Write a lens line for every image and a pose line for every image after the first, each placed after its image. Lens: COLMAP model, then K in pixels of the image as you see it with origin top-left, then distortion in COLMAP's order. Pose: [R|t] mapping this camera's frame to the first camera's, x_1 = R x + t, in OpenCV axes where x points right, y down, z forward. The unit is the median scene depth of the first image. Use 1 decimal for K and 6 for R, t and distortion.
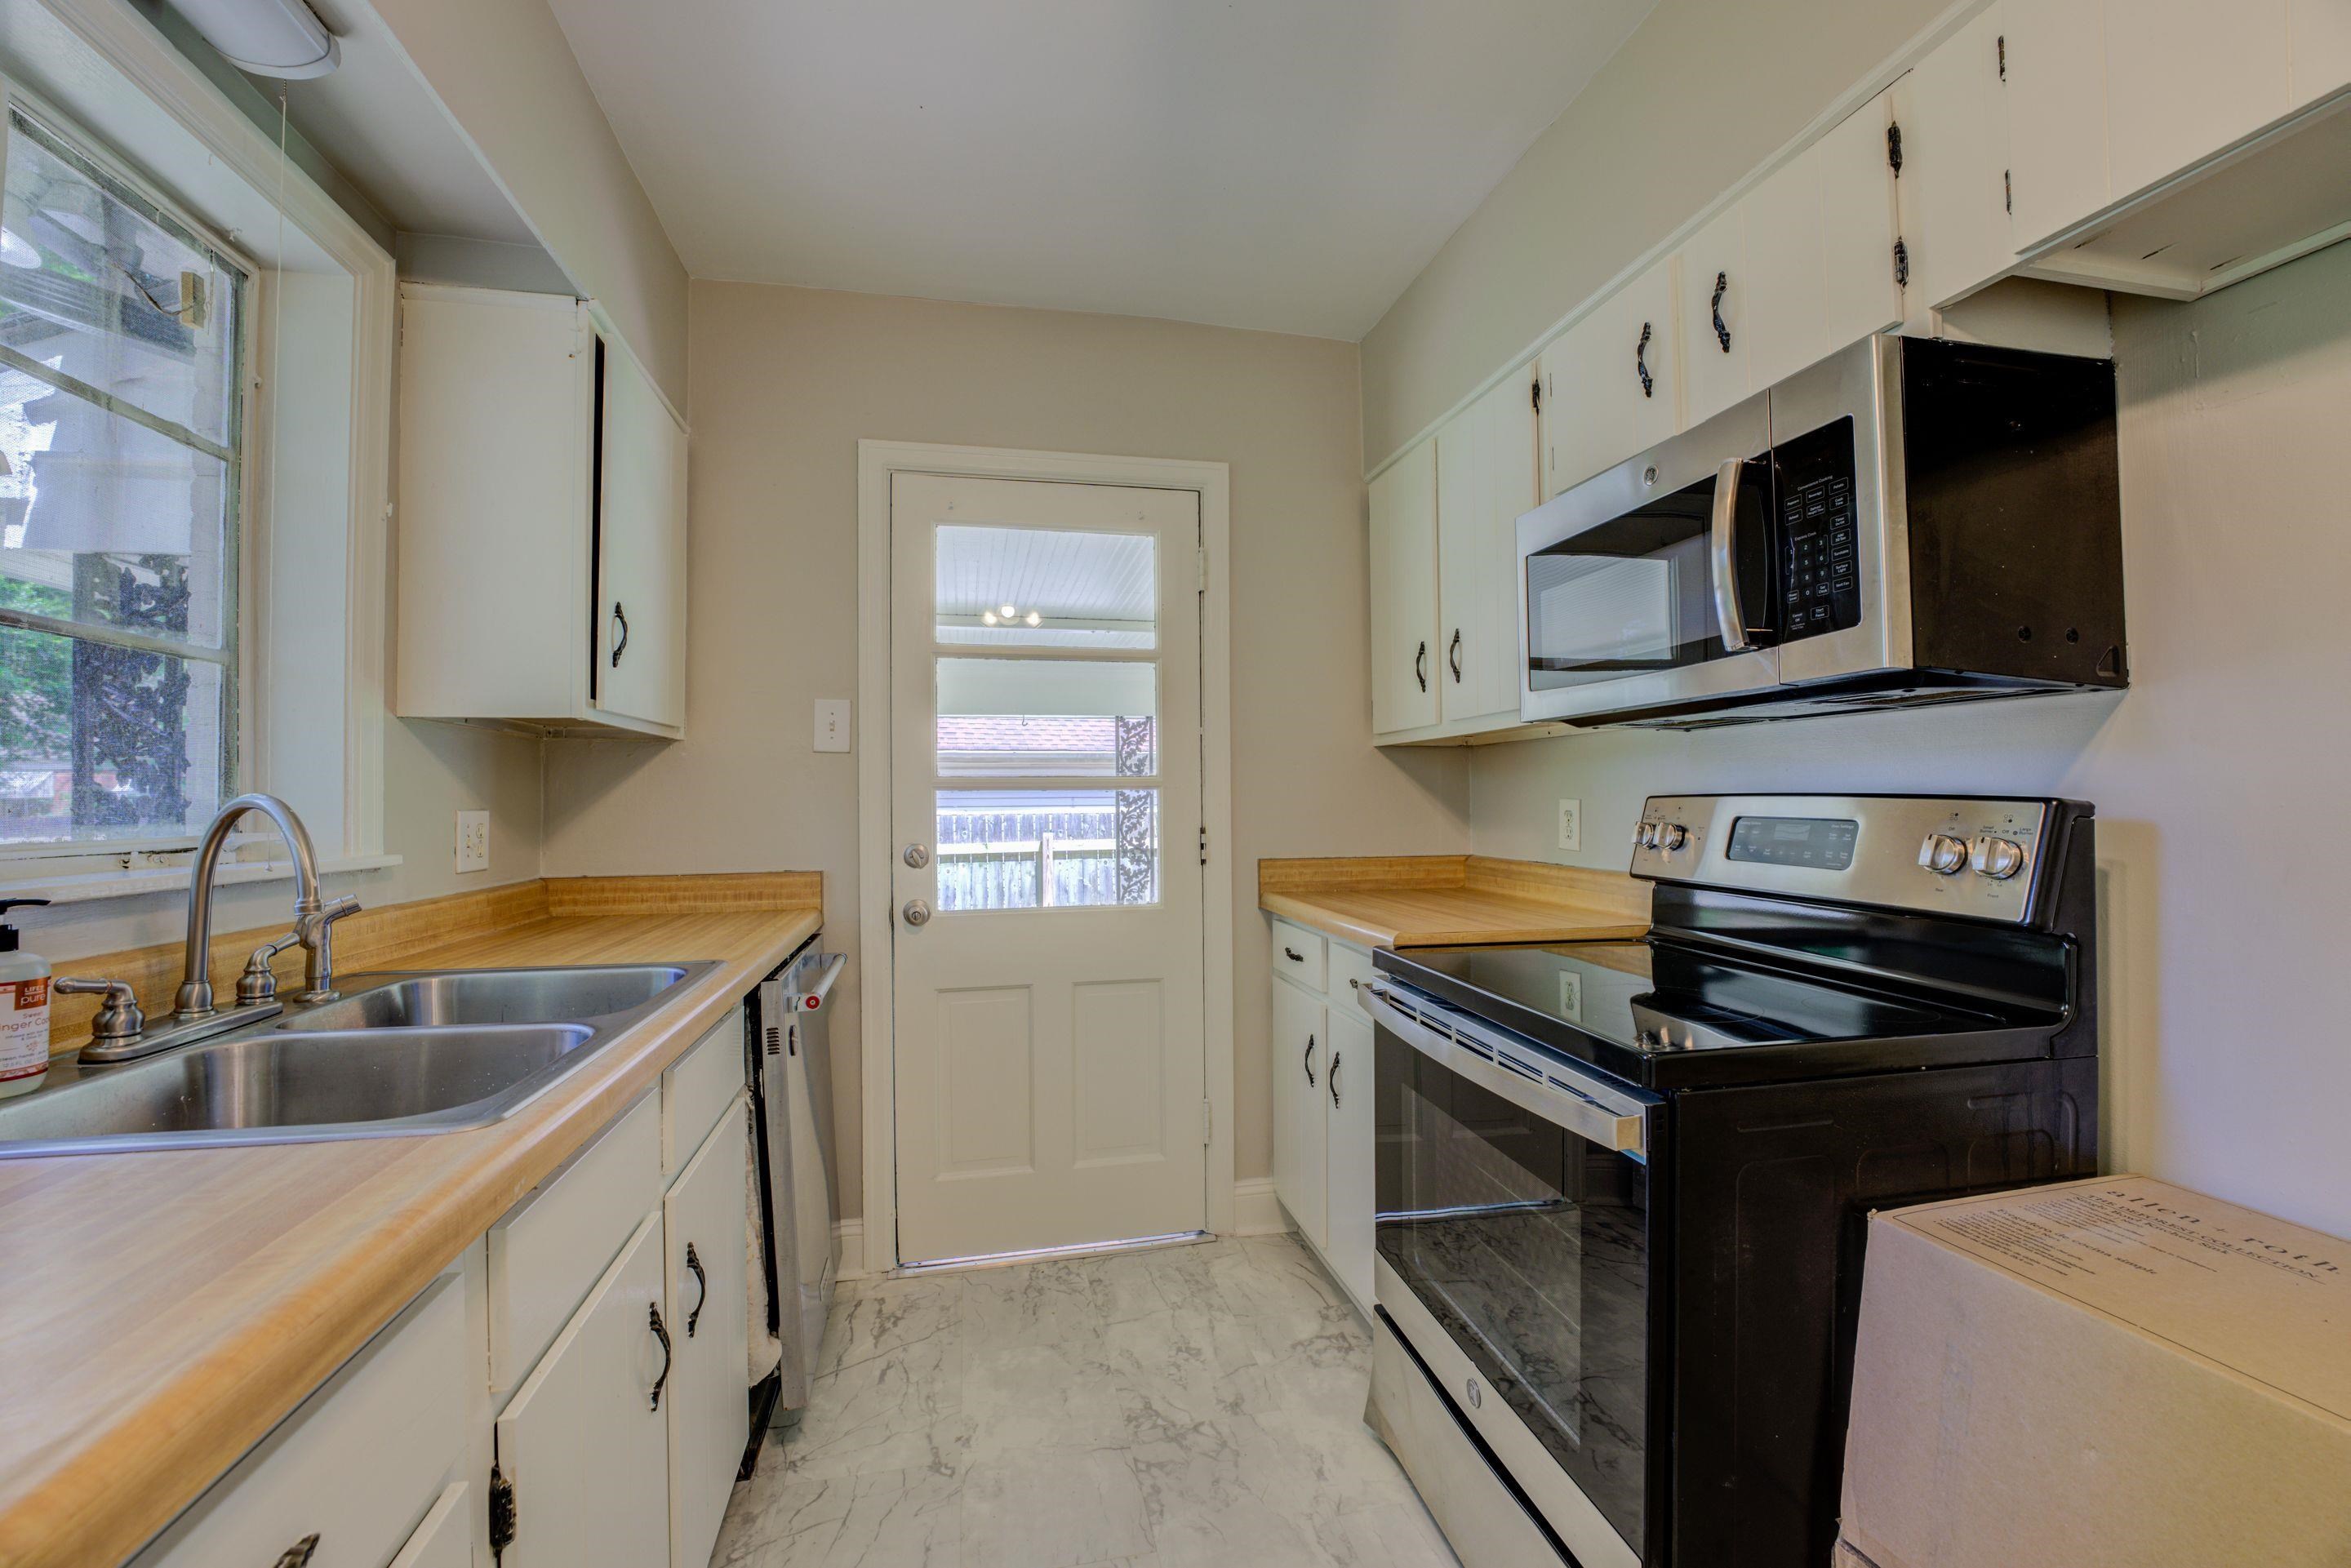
lens RADIAL K [[951.4, 0, 1175.2], [0, 951.4, 783.4], [0, 0, 1]] dist [-0.026947, 0.003506]
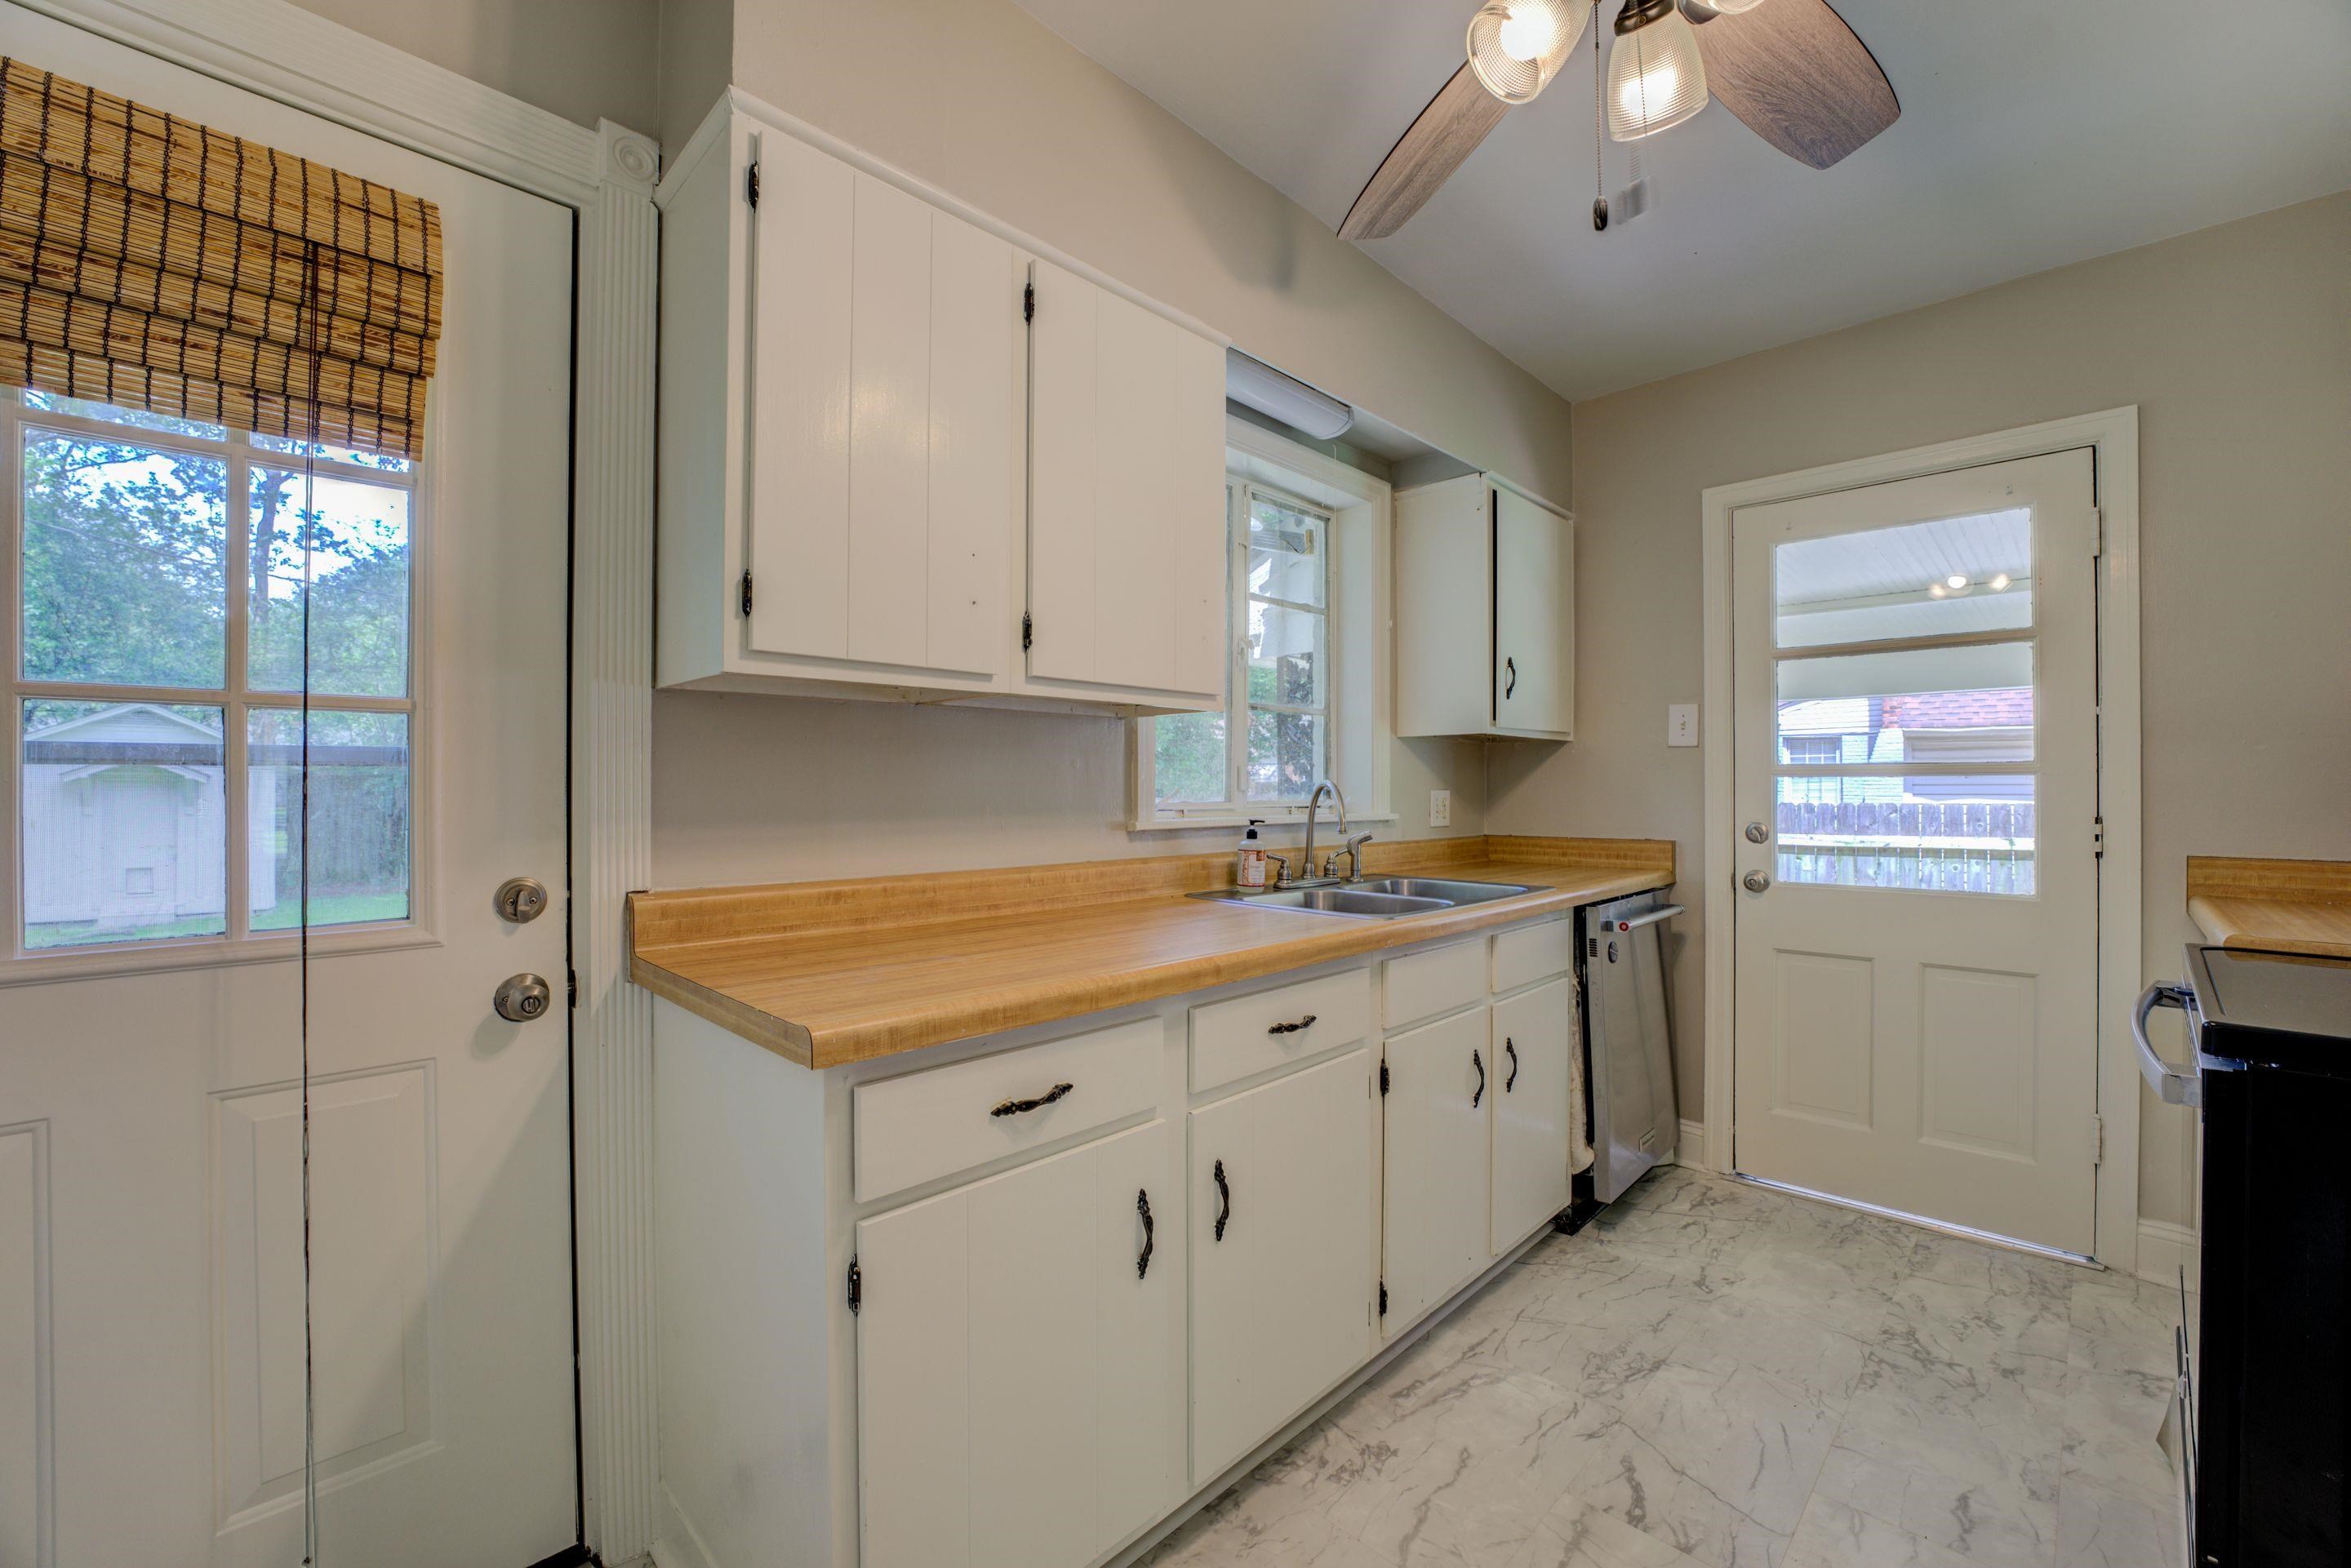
lens RADIAL K [[951.4, 0, 1165.4], [0, 951.4, 777.6], [0, 0, 1]] dist [-0.026947, 0.003506]
pose [[0.537089, -0.000668, -0.843525, 0.423892], [0.008820, 0.999949, 0.004824, -0.005229], [0.843479, -0.010031, 0.537068, -0.322624]]
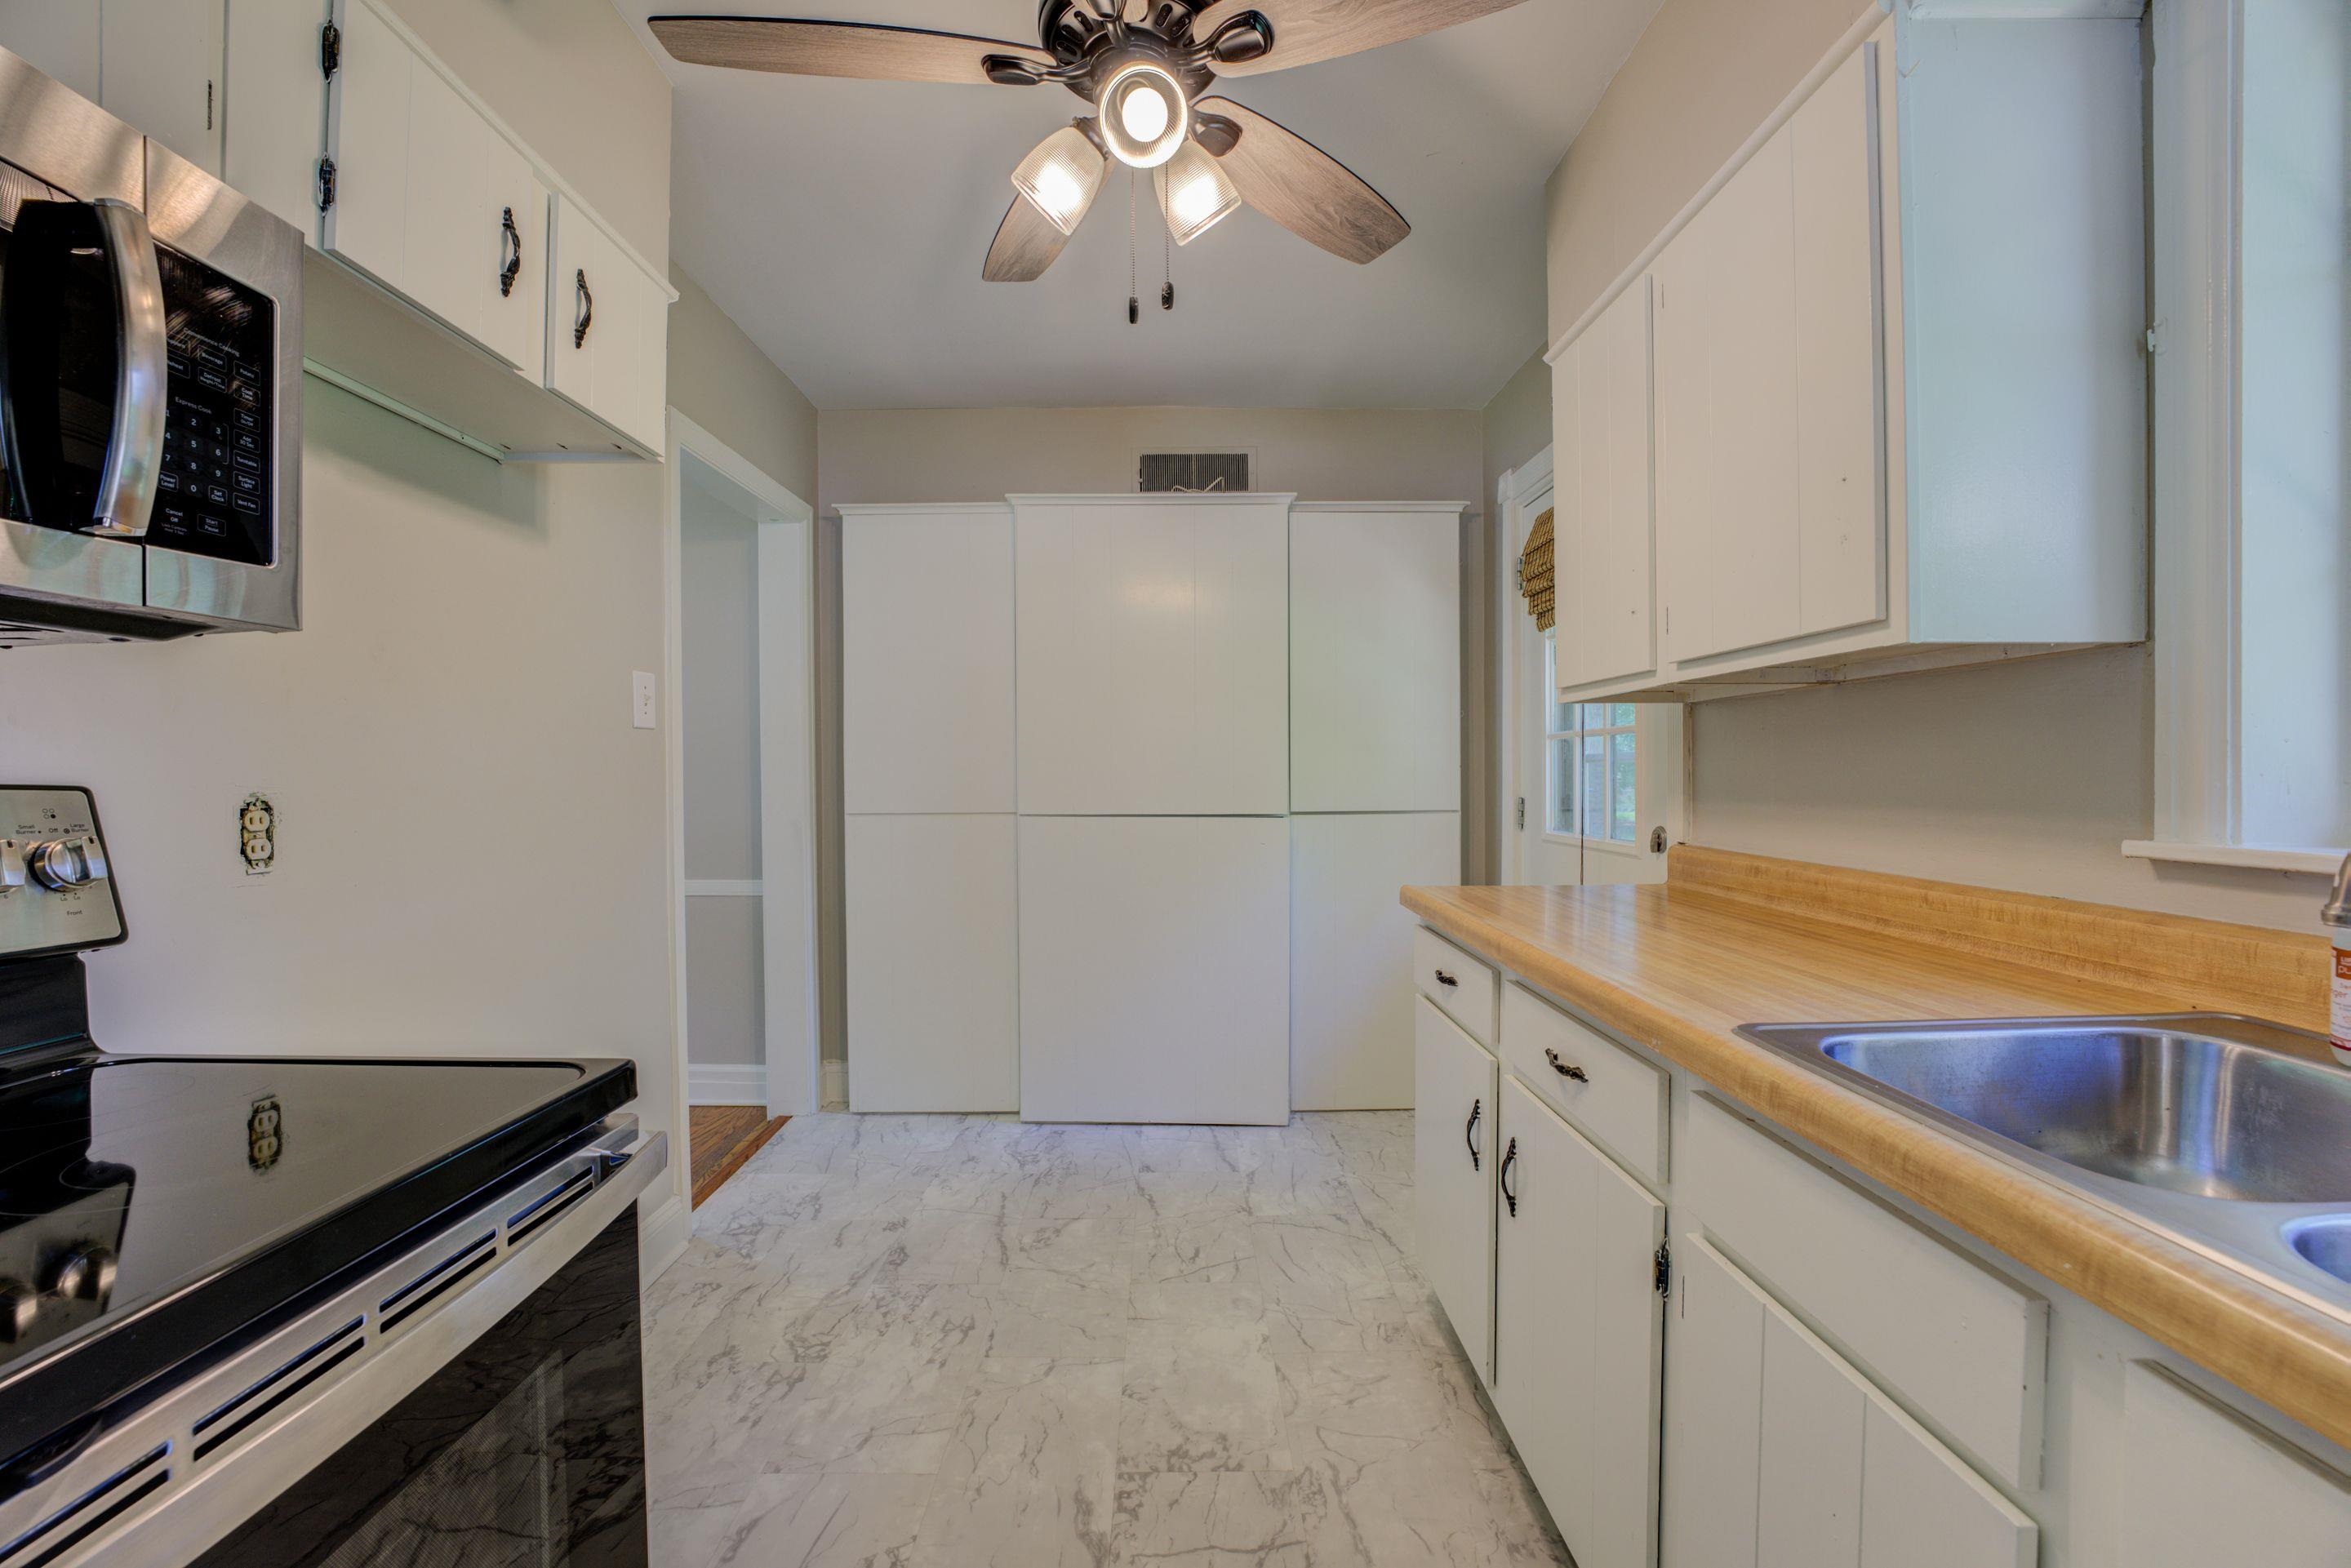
lens RADIAL K [[951.4, 0, 1173.1], [0, 951.4, 784.4], [0, 0, 1]] dist [-0.026947, 0.003506]
pose [[-0.977720, 0.009817, 0.209684, -0.113222], [0.009359, 0.999951, -0.003176, 0.015836], [-0.209705, -0.001143, -0.977764, 0.997641]]
